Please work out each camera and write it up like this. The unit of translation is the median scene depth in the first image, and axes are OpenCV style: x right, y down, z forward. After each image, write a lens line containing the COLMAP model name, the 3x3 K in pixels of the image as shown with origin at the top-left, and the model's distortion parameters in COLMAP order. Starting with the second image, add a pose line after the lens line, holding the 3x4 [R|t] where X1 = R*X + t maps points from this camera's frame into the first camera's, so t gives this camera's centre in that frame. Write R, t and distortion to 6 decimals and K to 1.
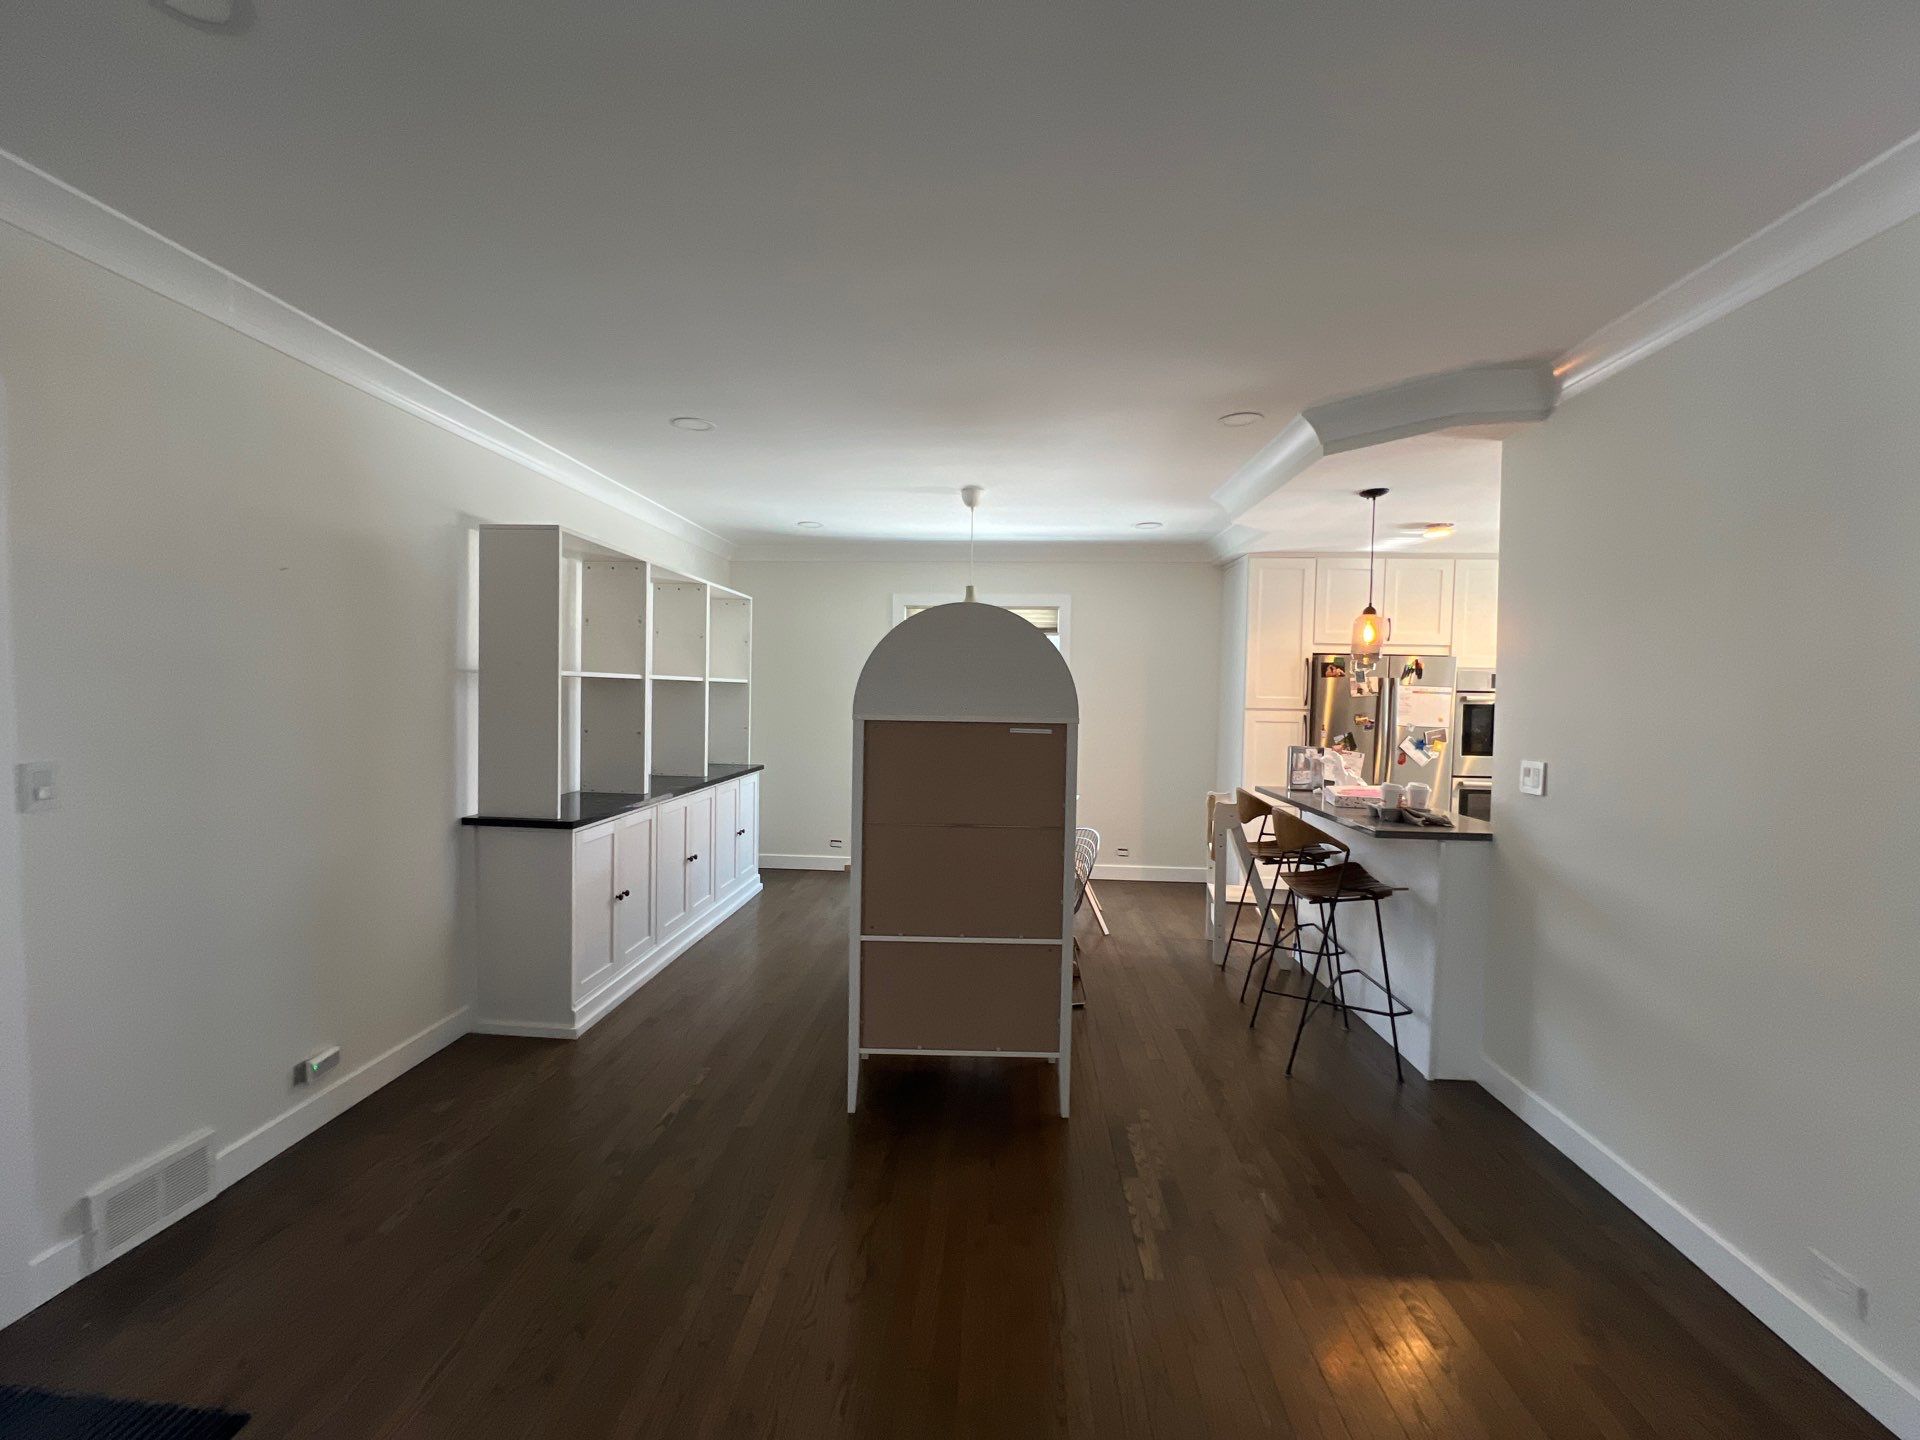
lens RADIAL K [[773.5, 0, 956.5], [0, 773.5, 718.6], [0, 0, 1]] dist [-0.001936, -0.000078]
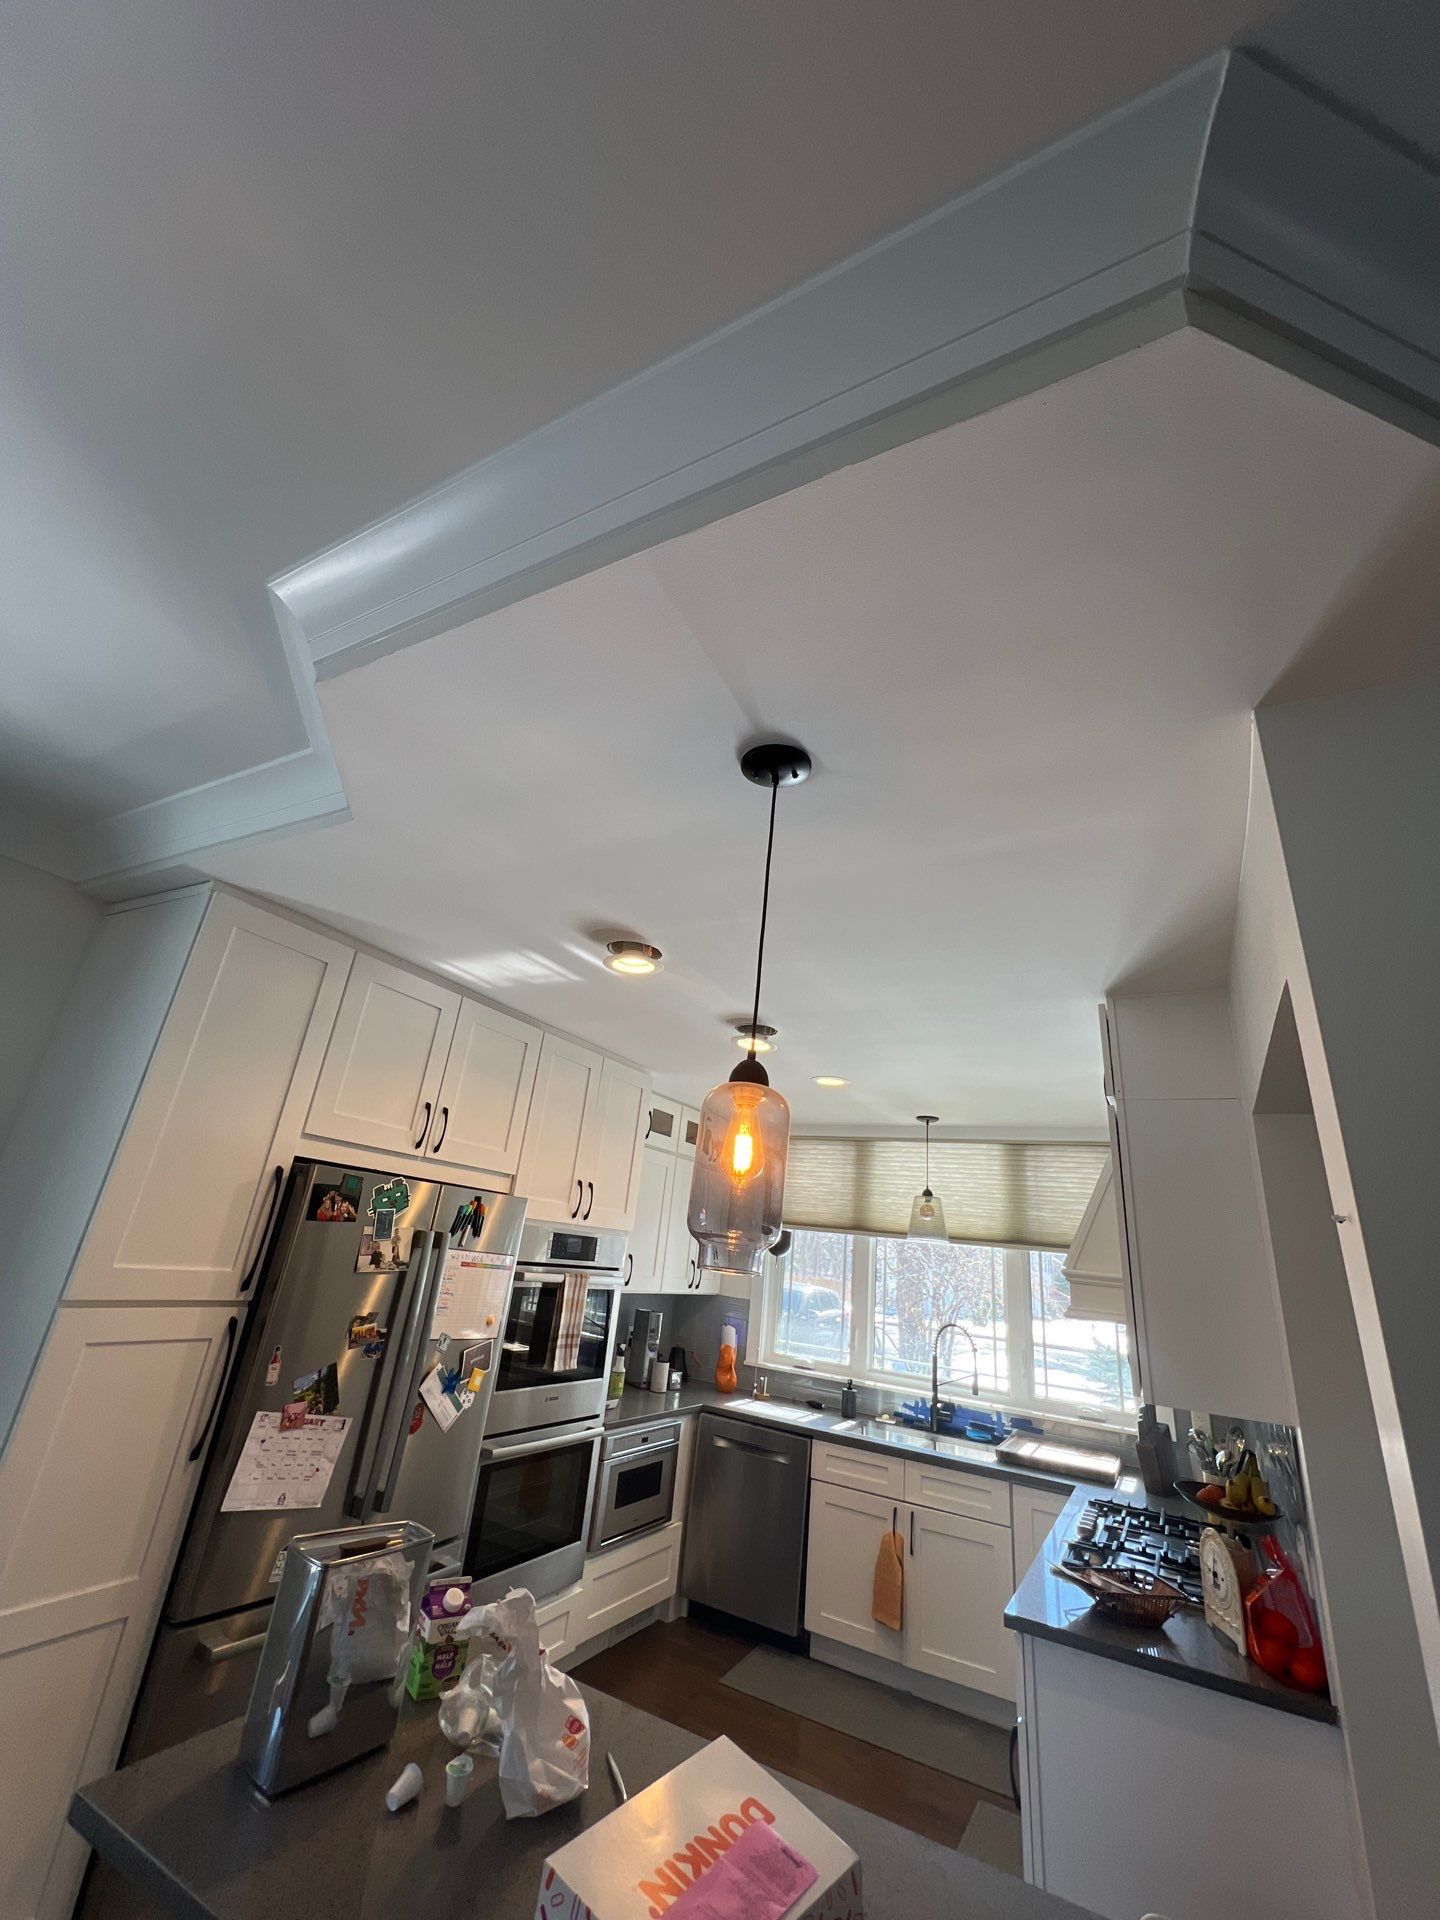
lens RADIAL K [[773.5, 0, 715.9], [0, 773.5, 951.7], [0, 0, 1]] dist [-0.001936, -0.000078]
pose [[0.436254, 0.352260, 0.828007, 0.175491], [-0.057433, 0.929212, -0.365056, -0.048719], [-0.897989, 0.111703, 0.425604, 0.612480]]
